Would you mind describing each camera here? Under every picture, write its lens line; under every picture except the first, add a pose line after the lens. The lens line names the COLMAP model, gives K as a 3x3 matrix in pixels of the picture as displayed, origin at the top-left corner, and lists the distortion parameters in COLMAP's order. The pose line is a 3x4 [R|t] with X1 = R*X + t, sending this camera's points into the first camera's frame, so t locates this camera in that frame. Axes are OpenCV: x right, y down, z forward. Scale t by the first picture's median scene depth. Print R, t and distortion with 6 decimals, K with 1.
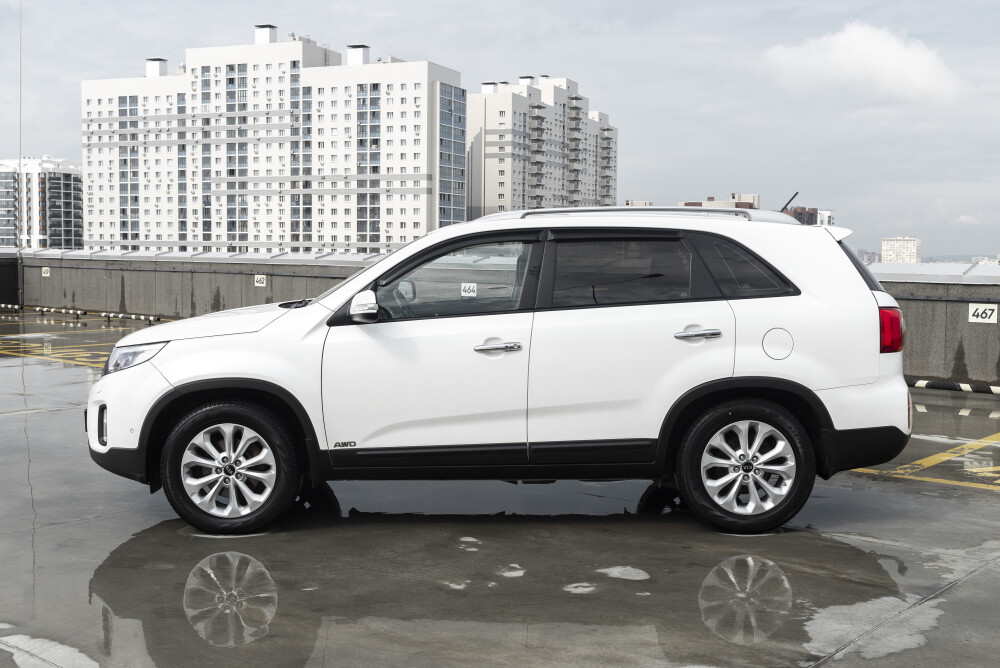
lens RADIAL K [[1154.1, 0, 500.9], [0, 1154.1, 337.0], [0, 0, 1]] dist [-0.008520, 0.000000]
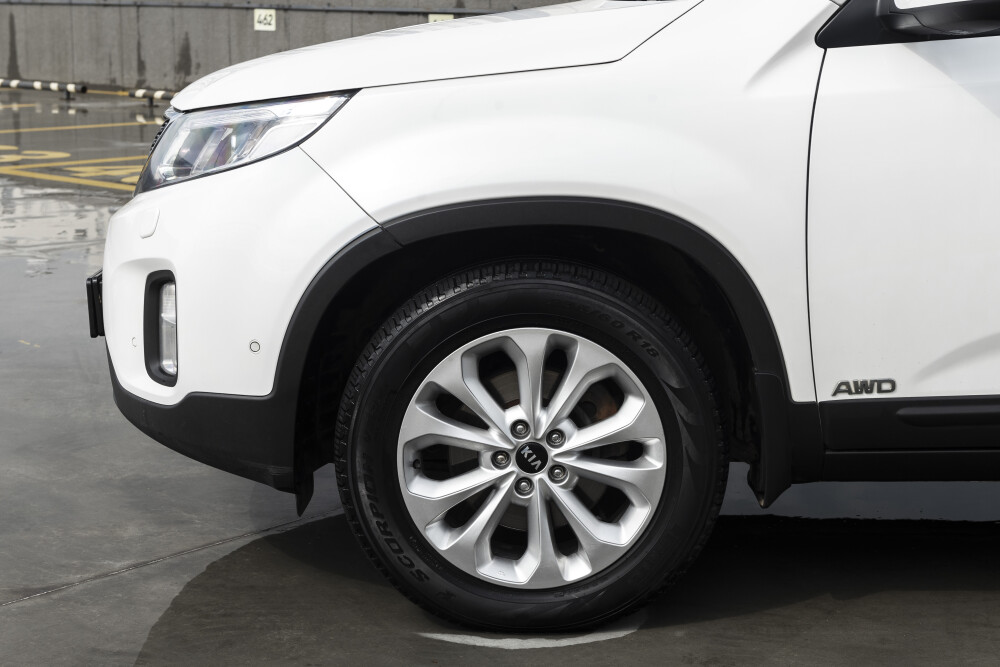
lens RADIAL K [[1598.5, 0, 500.4], [0, 1598.5, 332.1], [0, 0, 1]] dist [0.000628, 0.000000]
pose [[0.999964, 0.001980, 0.008311, -0.249048], [-0.002978, 0.992536, 0.121919, 0.017052], [-0.008008, -0.121939, 0.992505, 0.515715]]
